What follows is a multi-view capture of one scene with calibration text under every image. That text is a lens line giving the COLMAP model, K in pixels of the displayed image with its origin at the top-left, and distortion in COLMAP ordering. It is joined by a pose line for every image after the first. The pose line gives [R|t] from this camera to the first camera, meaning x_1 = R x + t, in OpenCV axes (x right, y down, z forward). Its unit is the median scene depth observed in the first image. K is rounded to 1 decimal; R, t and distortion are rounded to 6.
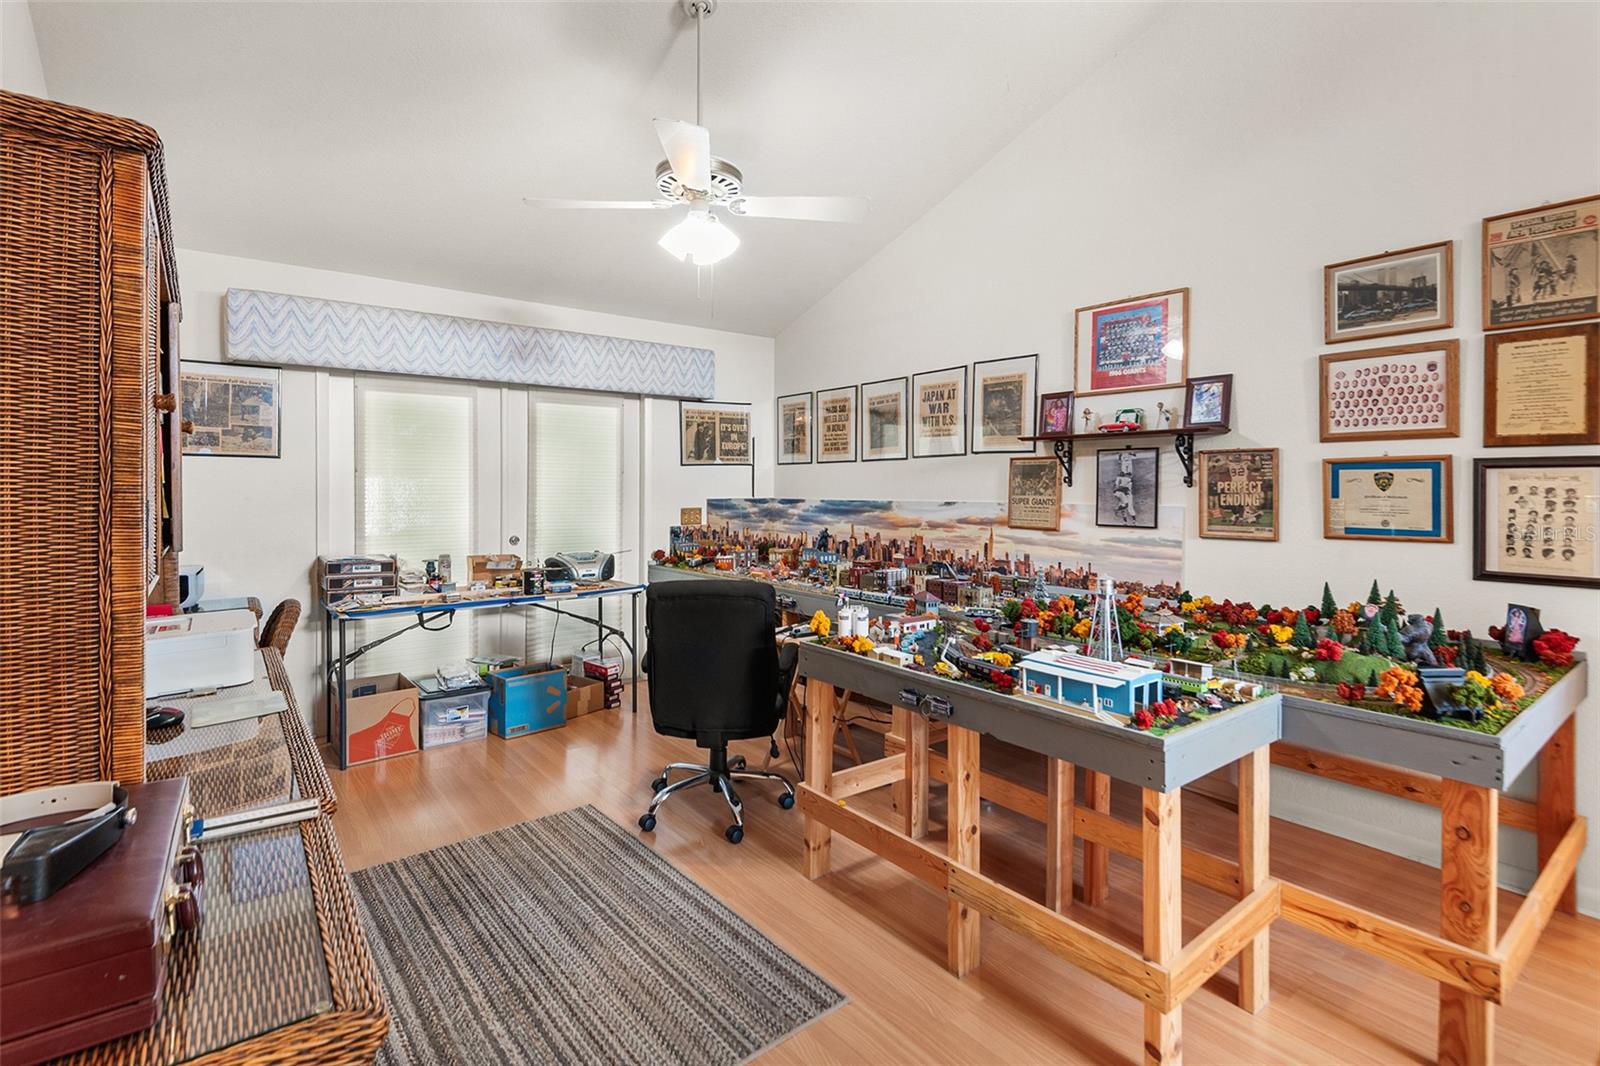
lens RADIAL K [[751.2, 0, 798.0], [0, 751.2, 493.8], [0, 0, 1]] dist [0.037913, -0.015050]
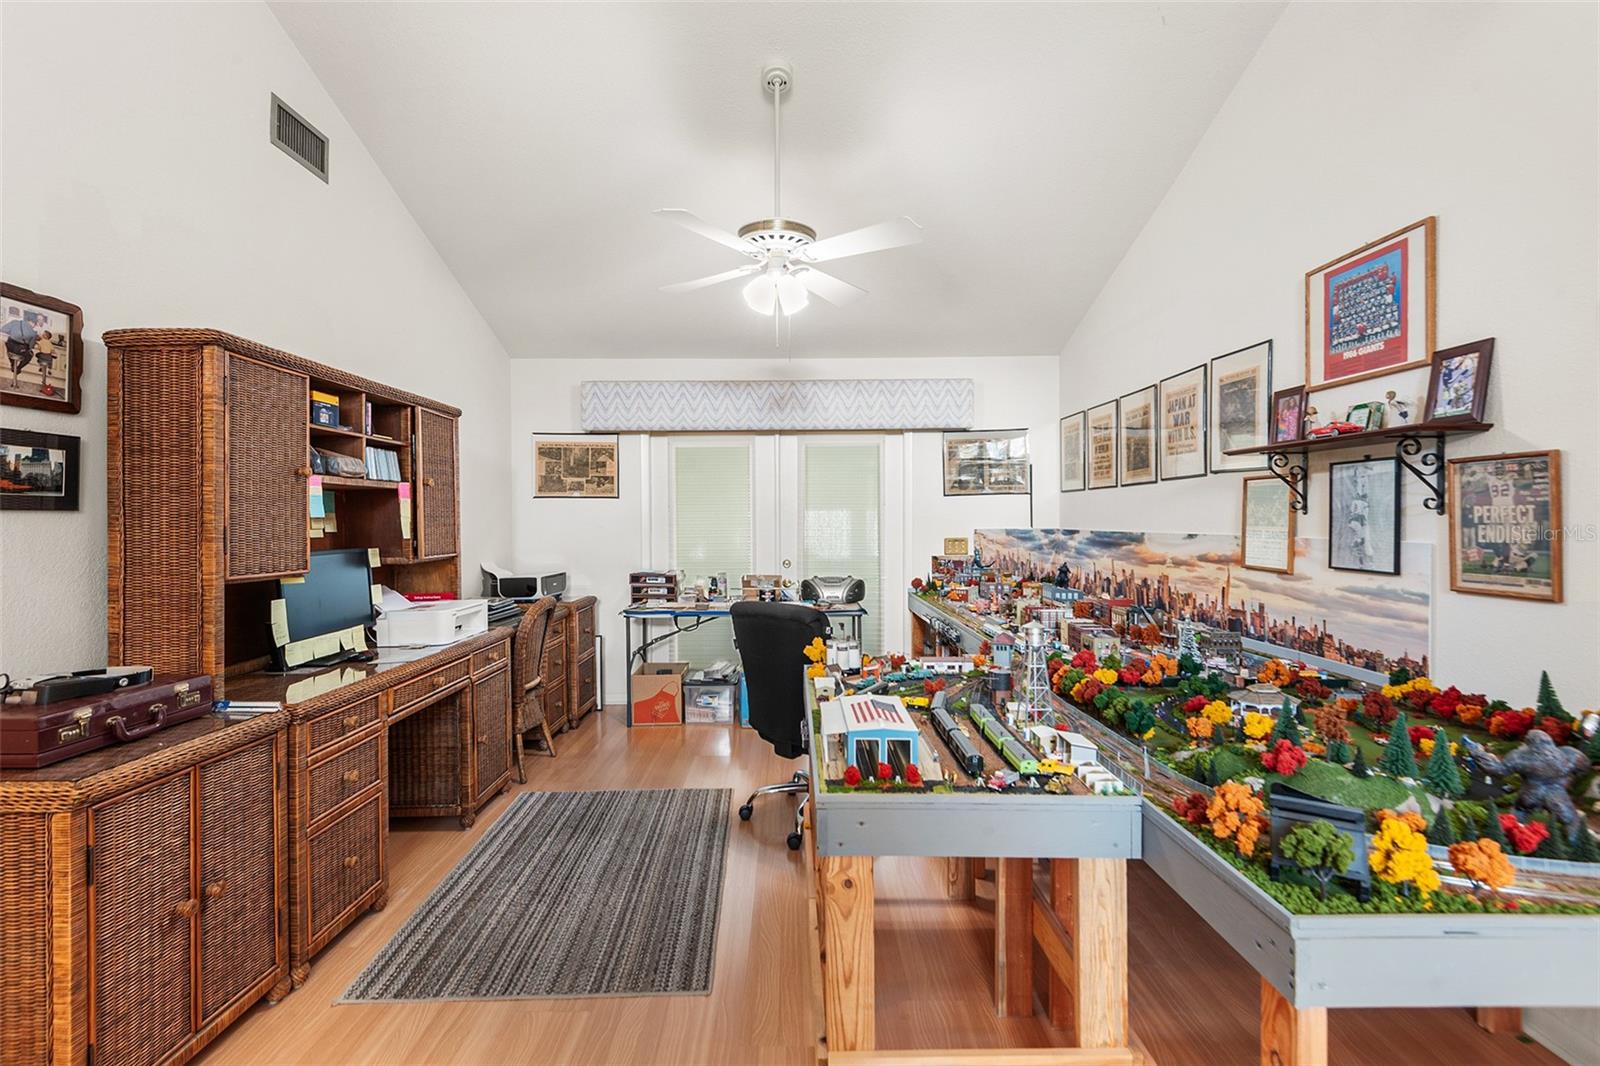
lens RADIAL K [[740.1, 0, 792.6], [0, 740.1, 520.2], [0, 0, 1]] dist [0.036677, -0.024560]
pose [[0.792542, -0.002410, -0.609812, 0.411118], [-0.000584, 0.999989, -0.004711, -0.000246], [0.609817, 0.004090, 0.792532, 0.117373]]
